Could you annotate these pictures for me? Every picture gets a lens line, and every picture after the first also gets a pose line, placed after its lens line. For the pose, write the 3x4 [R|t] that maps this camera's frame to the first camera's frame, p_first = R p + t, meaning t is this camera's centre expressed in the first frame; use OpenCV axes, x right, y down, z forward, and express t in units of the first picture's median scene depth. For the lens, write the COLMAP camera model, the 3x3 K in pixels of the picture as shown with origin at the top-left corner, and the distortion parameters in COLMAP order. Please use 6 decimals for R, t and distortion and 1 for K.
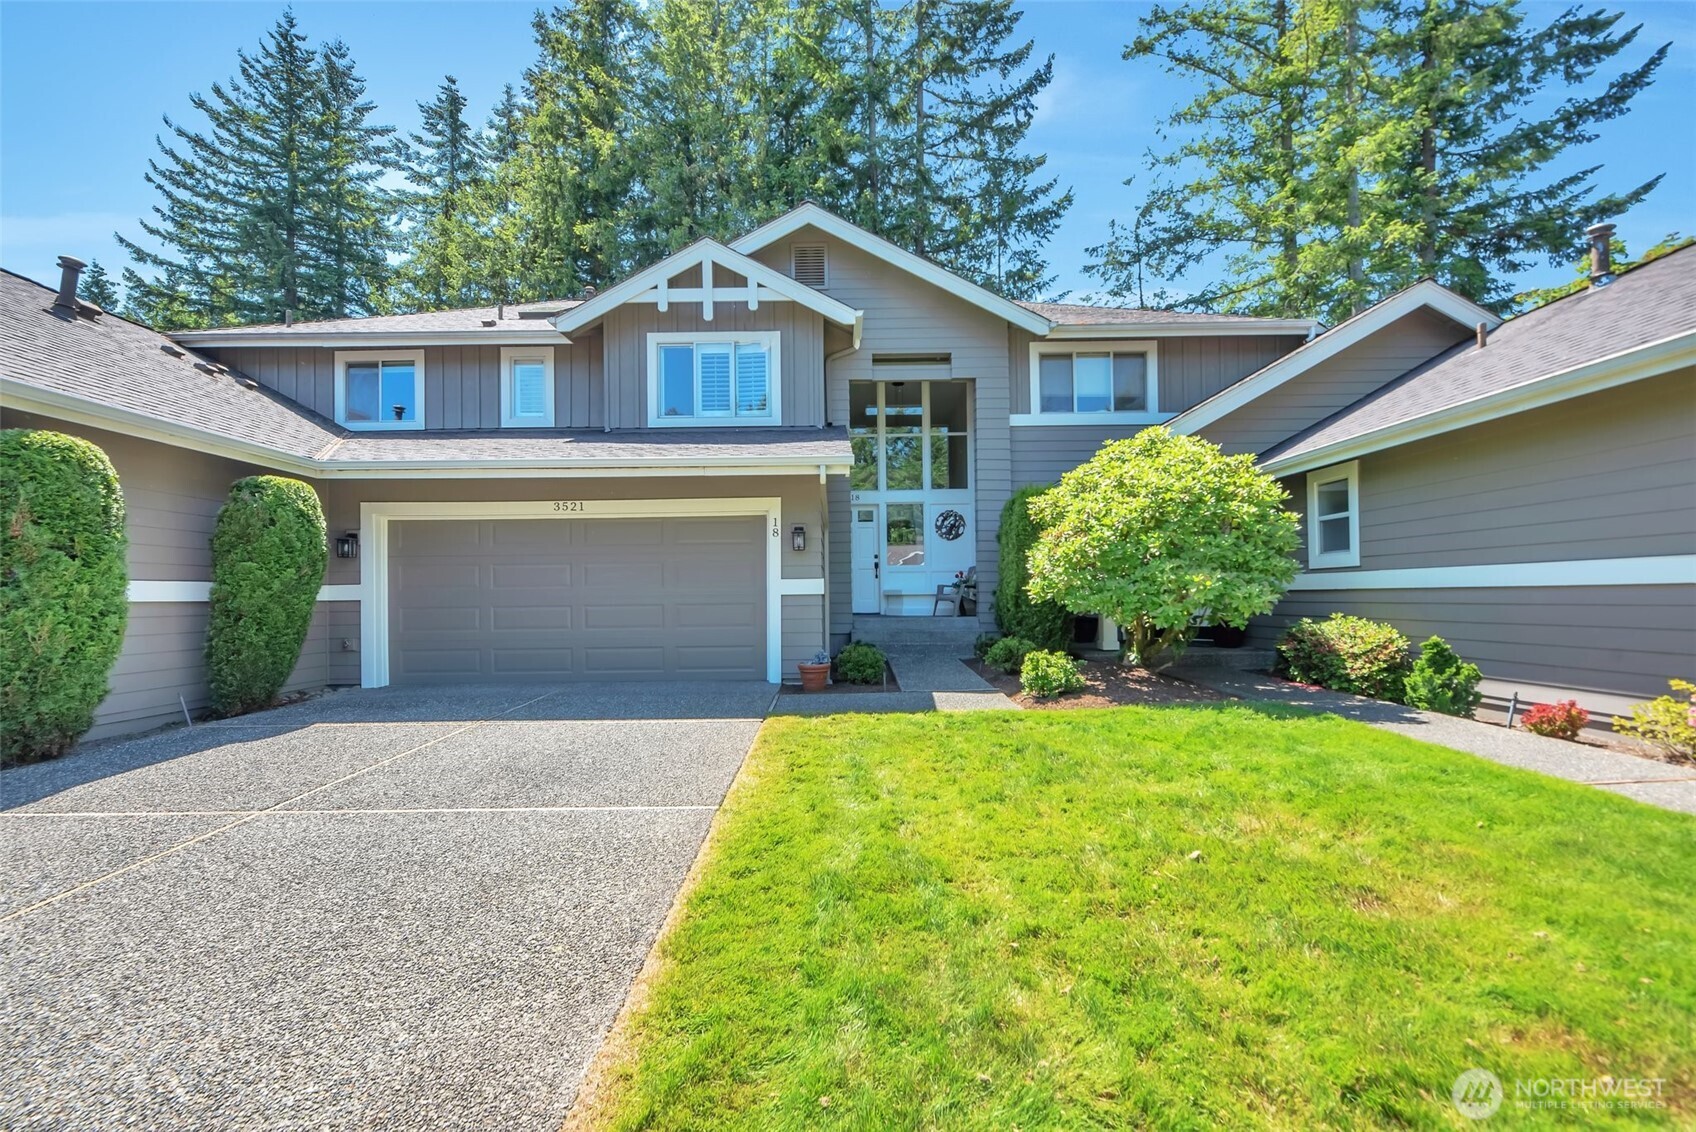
lens RADIAL K [[718.5, 0, 841.0], [0, 718.5, 581.6], [0, 0, 1]] dist [0.000170, -0.000127]
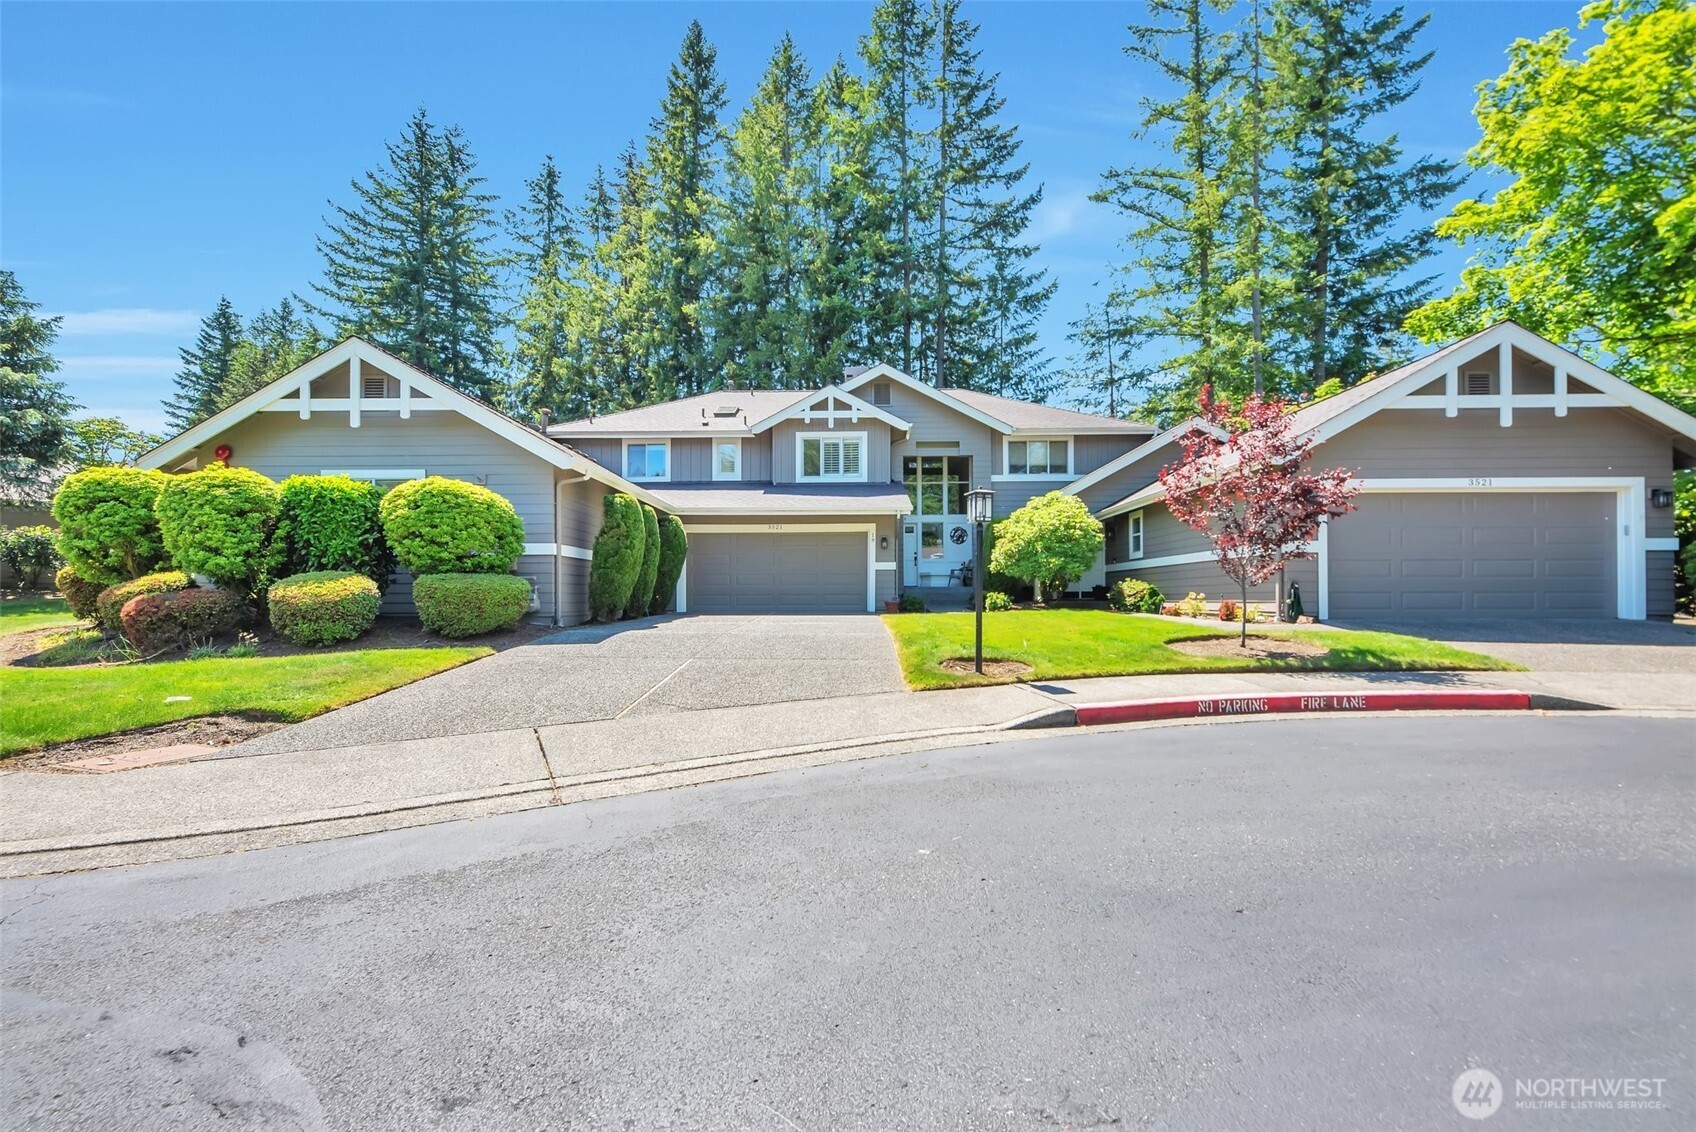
lens RADIAL K [[718.5, 0, 841.0], [0, 718.5, 581.6], [0, 0, 1]] dist [0.000170, -0.000127]
pose [[0.999679, 0.009203, -0.023615, -0.047704], [-0.009307, 0.999947, -0.004299, 0.022532], [0.023574, 0.004517, 0.999712, -0.392920]]
